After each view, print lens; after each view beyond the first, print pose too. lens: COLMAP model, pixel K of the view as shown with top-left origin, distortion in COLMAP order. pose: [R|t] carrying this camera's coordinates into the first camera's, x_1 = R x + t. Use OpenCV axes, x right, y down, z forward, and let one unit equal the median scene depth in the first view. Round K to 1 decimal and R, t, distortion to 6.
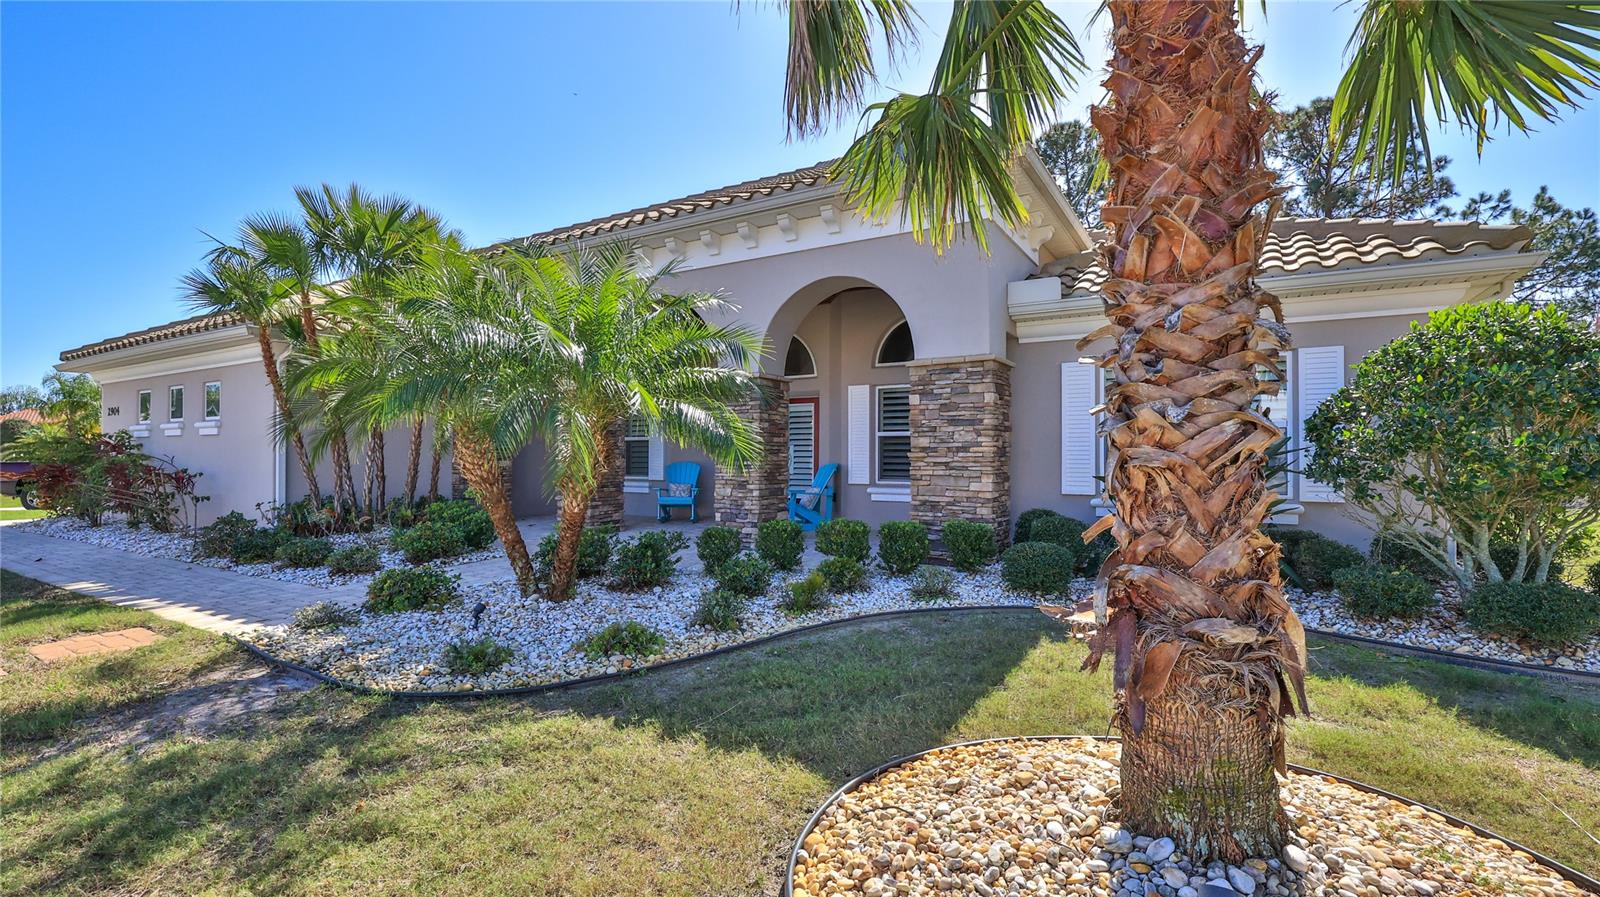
lens RADIAL K [[713.4, 0, 809.5], [0, 713.4, 447.9], [0, 0, 1]] dist [-0.000614, 0.000587]
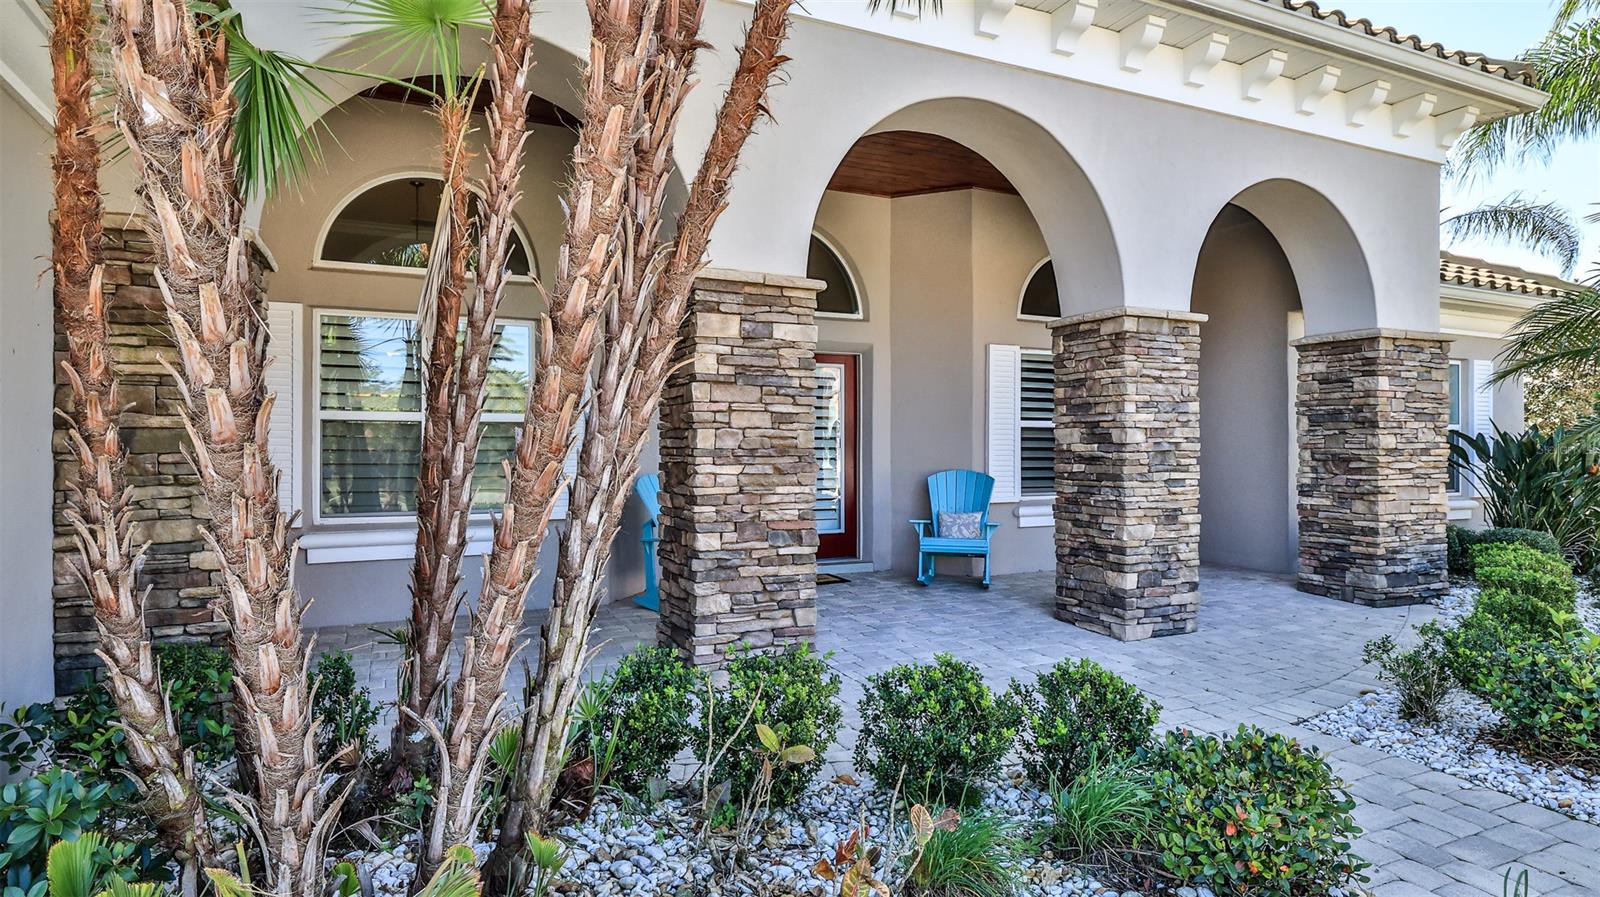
lens RADIAL K [[918.8, 0, 800.0], [0, 918.8, 448.5], [0, 0, 1]] dist [-0.000968, -0.002571]
pose [[0.544926, -0.000308, 0.838484, -0.844980], [-0.008234, 0.999950, 0.005718, -0.001409], [-0.838444, -0.010020, 0.544896, 0.867686]]
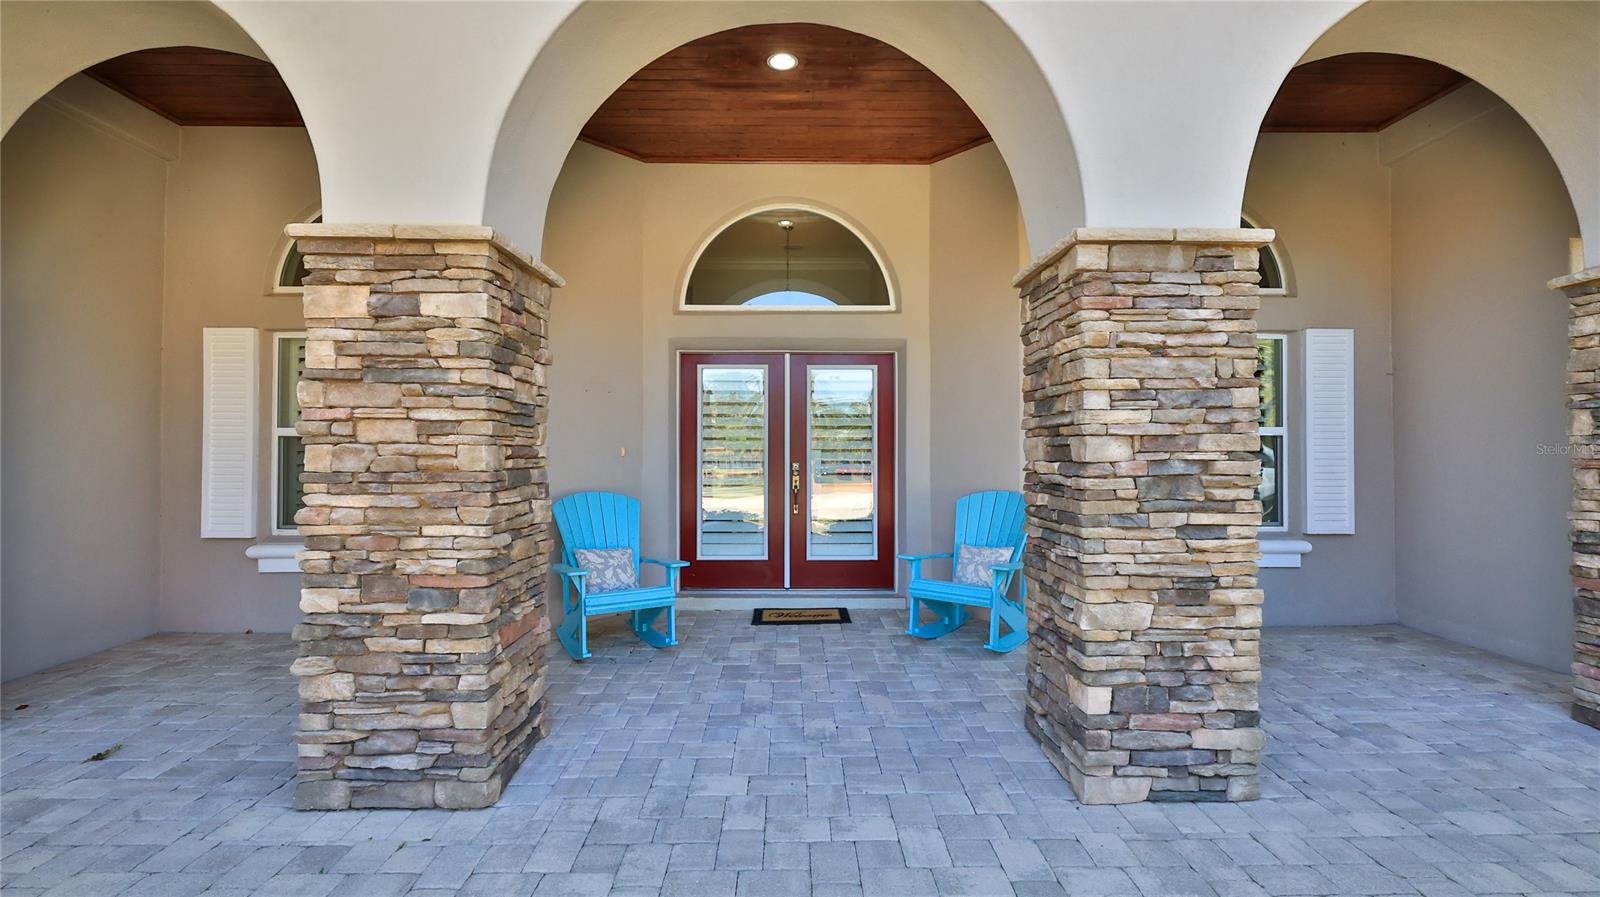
lens RADIAL K [[713.4, 0, 809.5], [0, 713.4, 447.9], [0, 0, 1]] dist [-0.000614, 0.000587]
pose [[0.847517, 0.003874, 0.530754, -0.403055], [-0.004676, 0.999989, 0.000167, -0.009064], [-0.530747, -0.002623, 0.847526, 0.838135]]
